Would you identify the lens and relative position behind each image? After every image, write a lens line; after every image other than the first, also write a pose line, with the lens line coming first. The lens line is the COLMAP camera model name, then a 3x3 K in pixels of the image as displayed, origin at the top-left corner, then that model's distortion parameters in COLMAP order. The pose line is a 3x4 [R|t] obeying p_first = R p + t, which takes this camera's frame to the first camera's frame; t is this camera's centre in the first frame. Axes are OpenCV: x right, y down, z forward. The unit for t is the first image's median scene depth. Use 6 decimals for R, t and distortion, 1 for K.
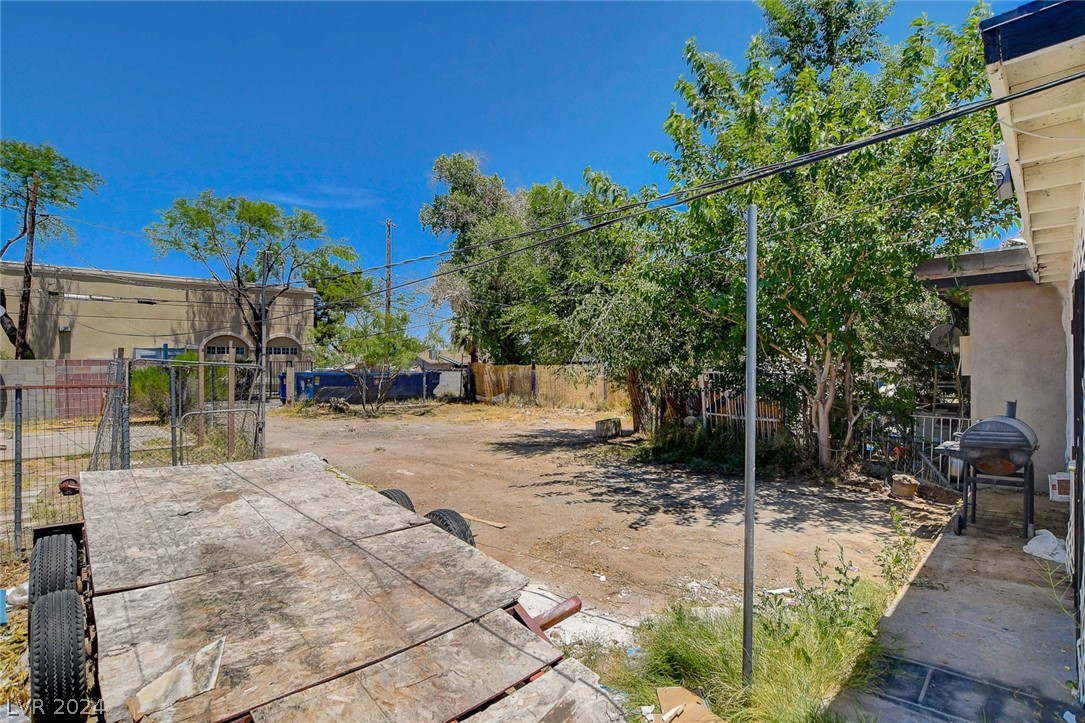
lens RADIAL K [[528.9, 0, 541.8], [0, 528.9, 363.5], [0, 0, 1]] dist [-0.033088, 0.000091]
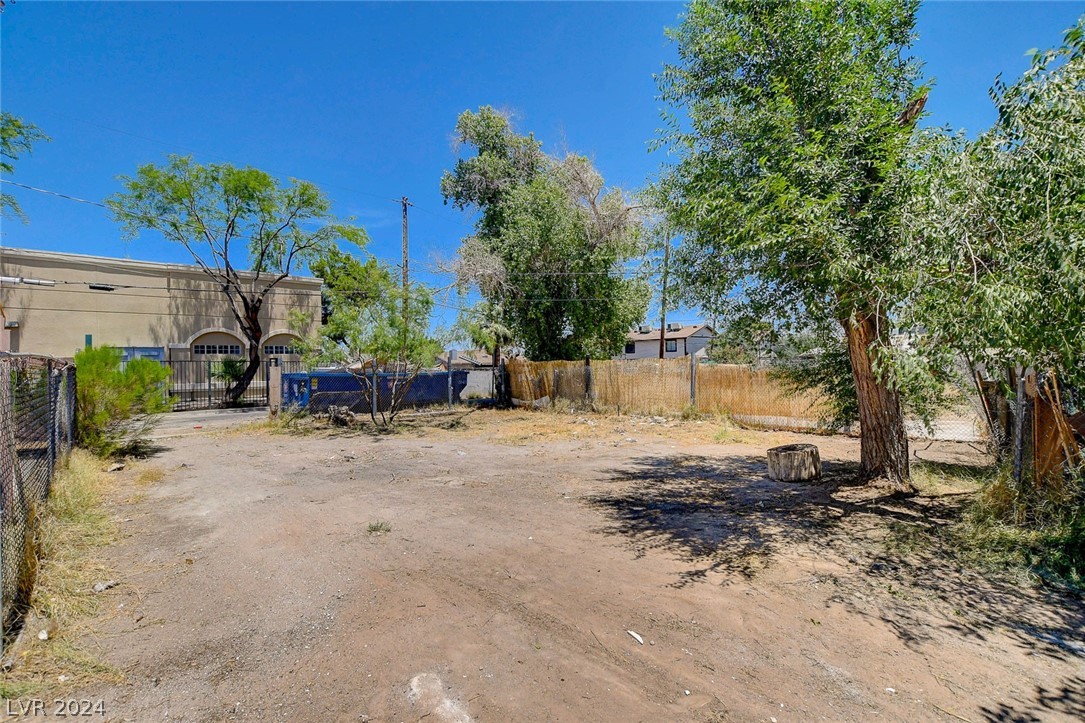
lens RADIAL K [[479.8, 0, 542.5], [0, 479.8, 363.5], [0, 0, 1]] dist [-0.025799, 0.000445]
pose [[0.999833, -0.014411, -0.011263, -0.068020], [0.014393, 0.999895, -0.001706, 0.007397], [0.011286, 0.001543, 0.999935, 0.251839]]
